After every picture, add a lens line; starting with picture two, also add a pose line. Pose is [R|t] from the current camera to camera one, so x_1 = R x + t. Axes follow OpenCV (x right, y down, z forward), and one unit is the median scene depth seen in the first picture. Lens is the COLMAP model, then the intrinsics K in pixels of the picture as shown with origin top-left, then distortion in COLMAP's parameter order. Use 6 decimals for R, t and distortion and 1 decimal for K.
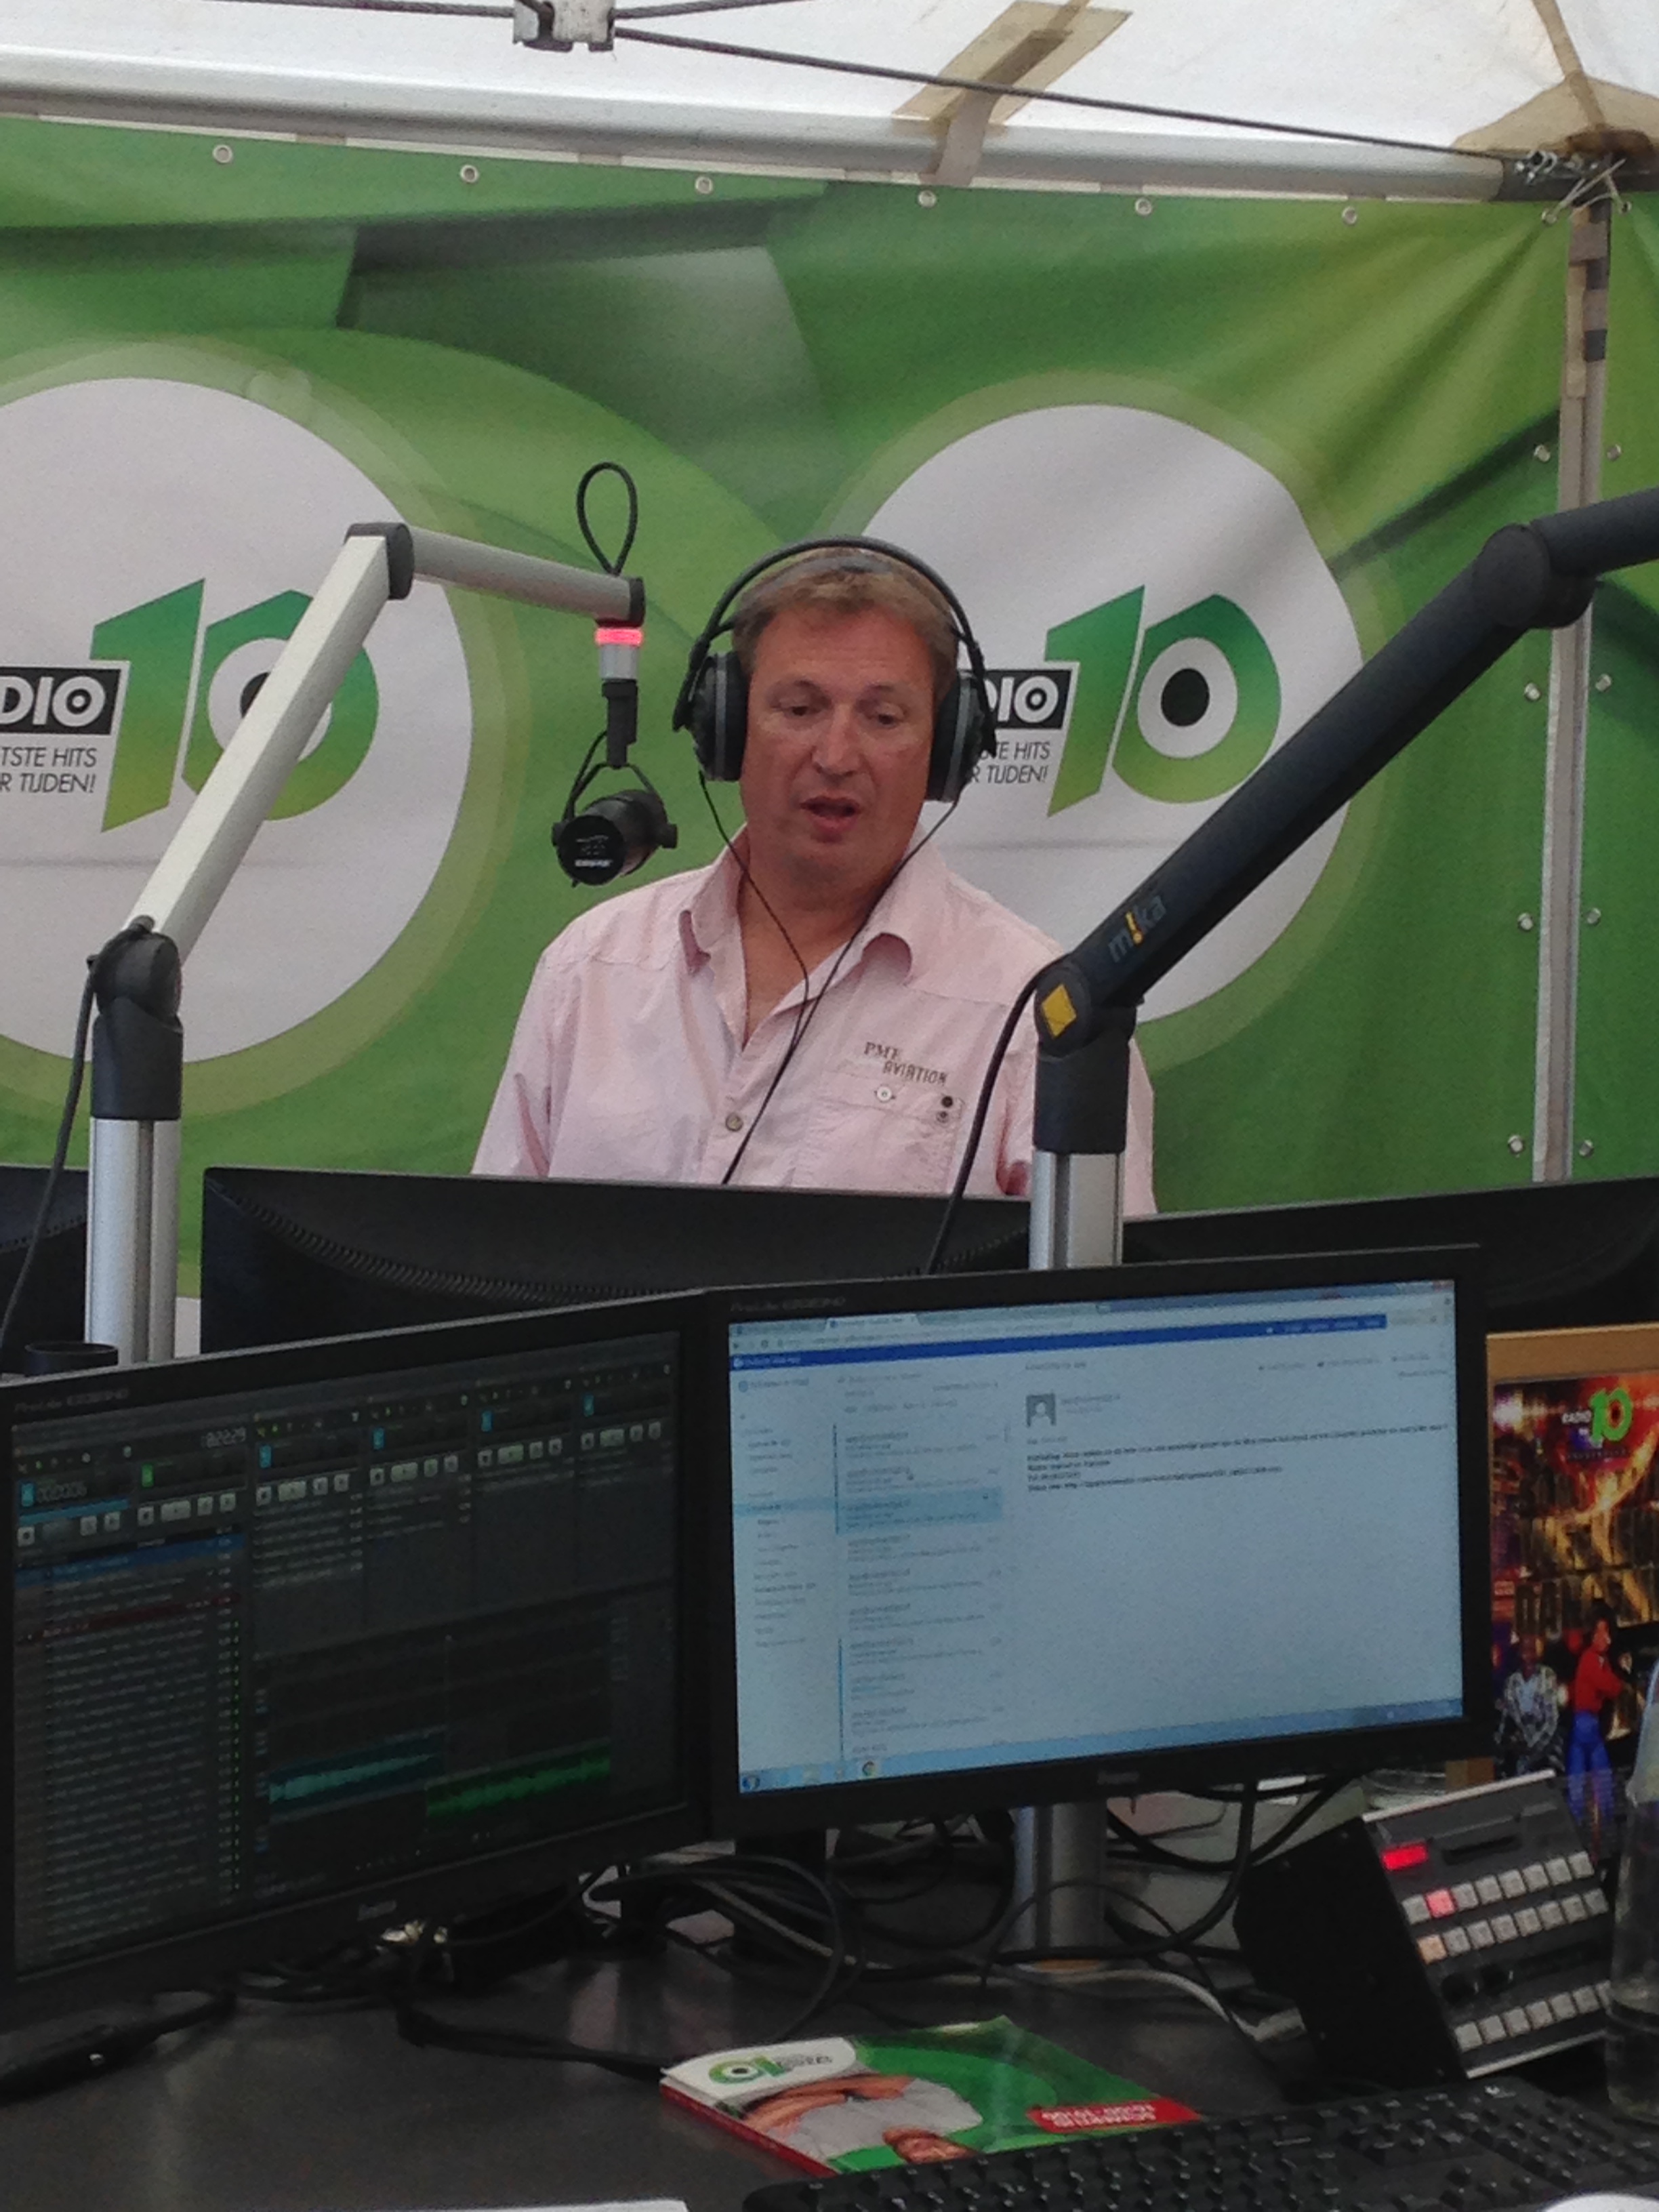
lens RADIAL K [[4941.6, 0, 591.7], [0, 4941.6, 1106.9], [0, 0, 1]] dist [-0.019239, 0.813621]
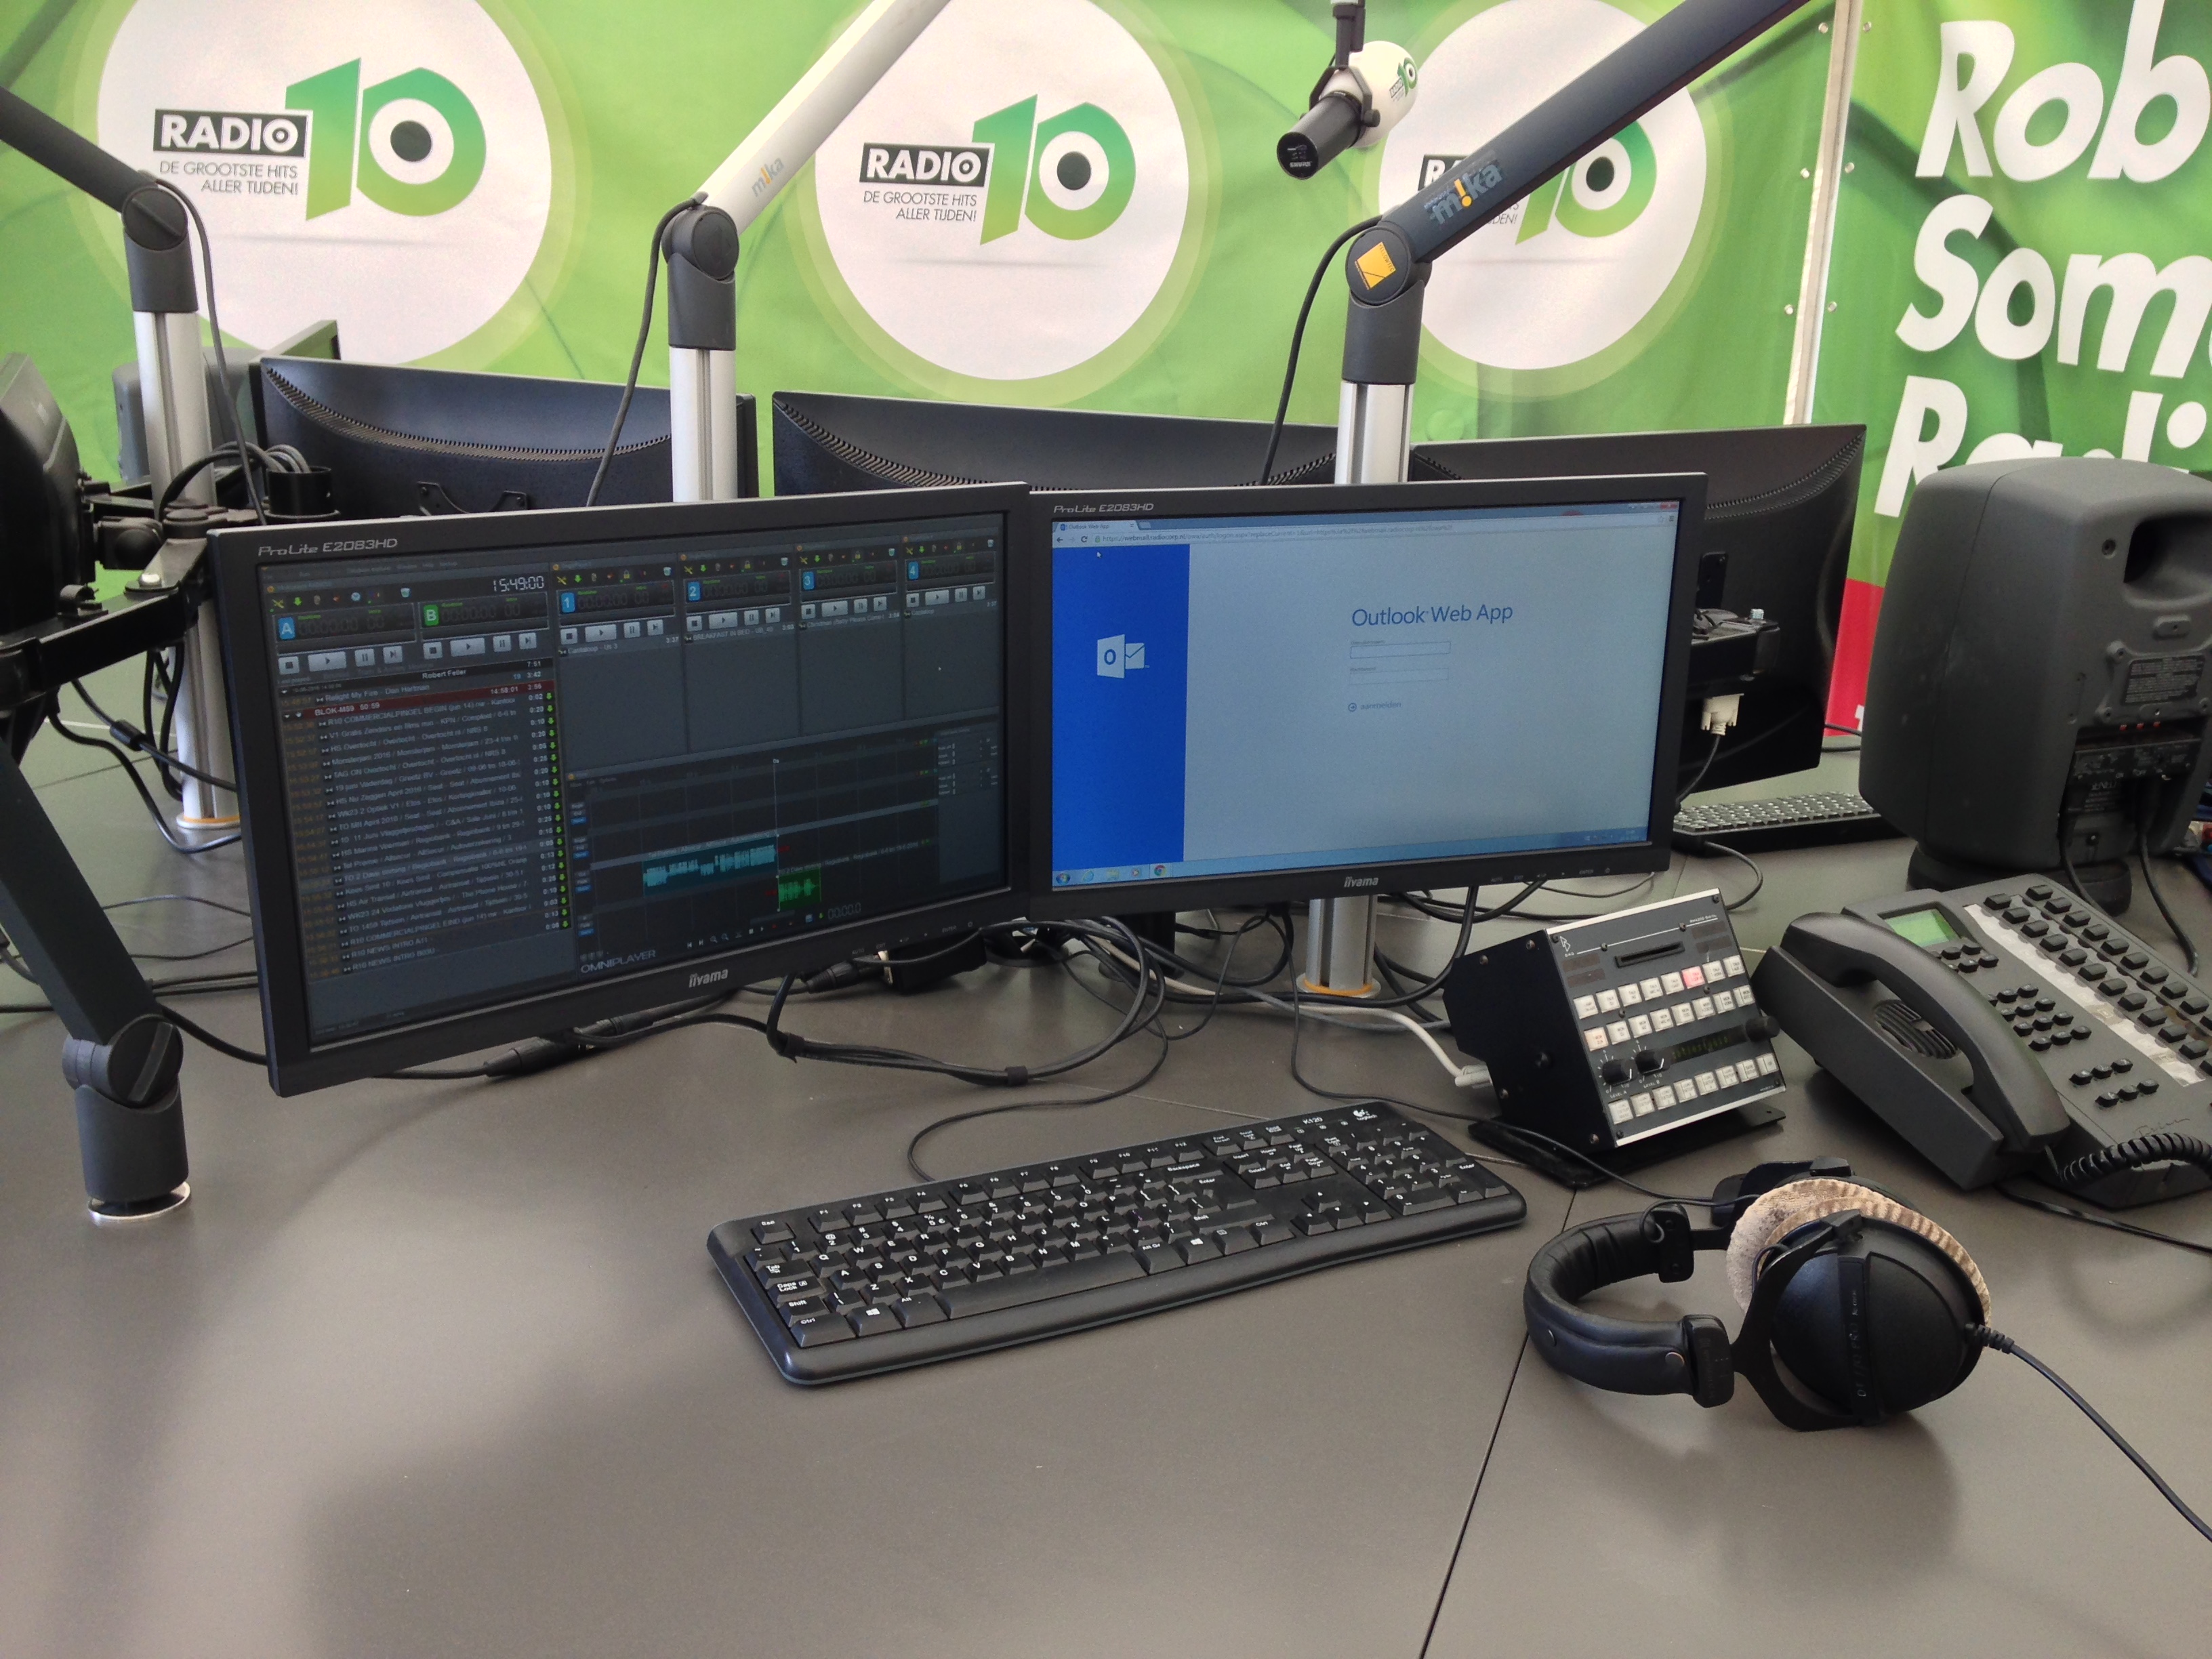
lens RADIAL K [[2051.1, 0, 1097.5], [0, 2051.1, 857.3], [0, 0, 1]] dist [0.192139, -0.317767]
pose [[0.991264, 0.050479, -0.121852, 0.102582], [-0.025642, 0.979992, 0.197380, 0.026782], [0.129378, -0.192531, 0.972725, 0.470405]]
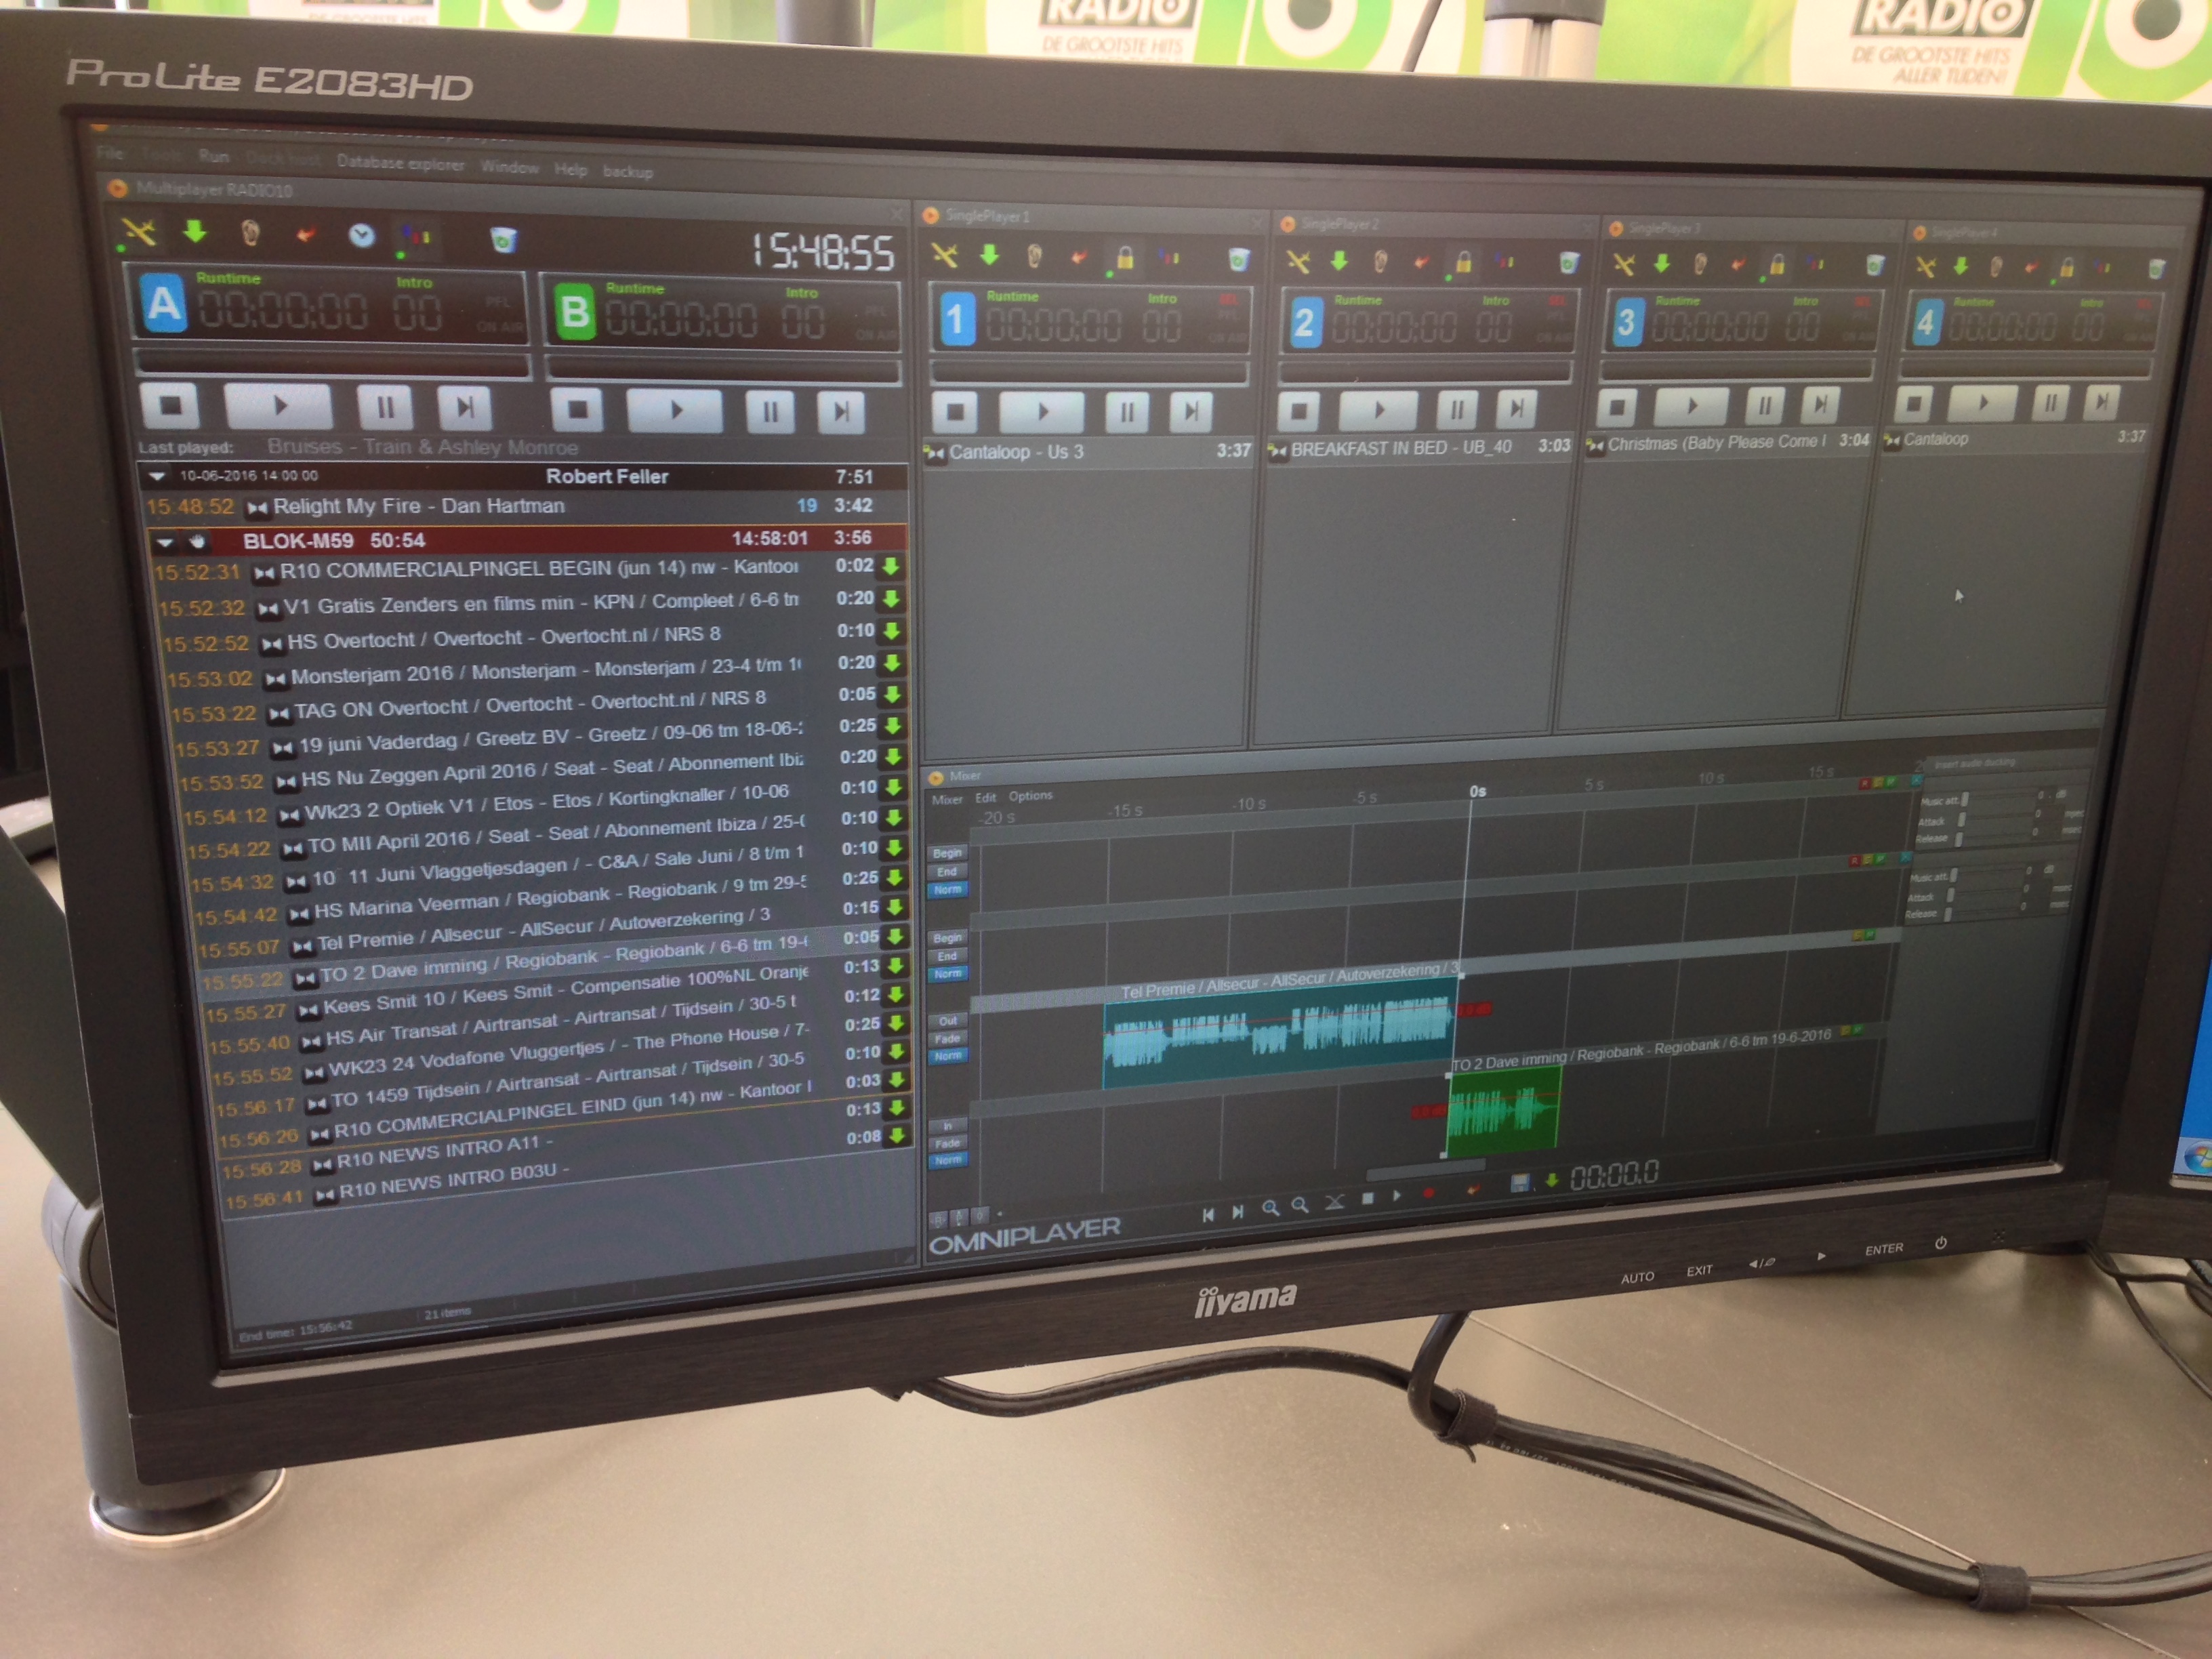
lens RADIAL K [[2051.1, 0, 1097.5], [0, 2051.1, 857.3], [0, 0, 1]] dist [0.192139, -0.317767]
pose [[0.846313, 0.175450, -0.502962, 0.037978], [-0.068852, 0.972310, 0.223321, 0.065954], [0.528217, -0.154369, 0.834959, 0.743790]]
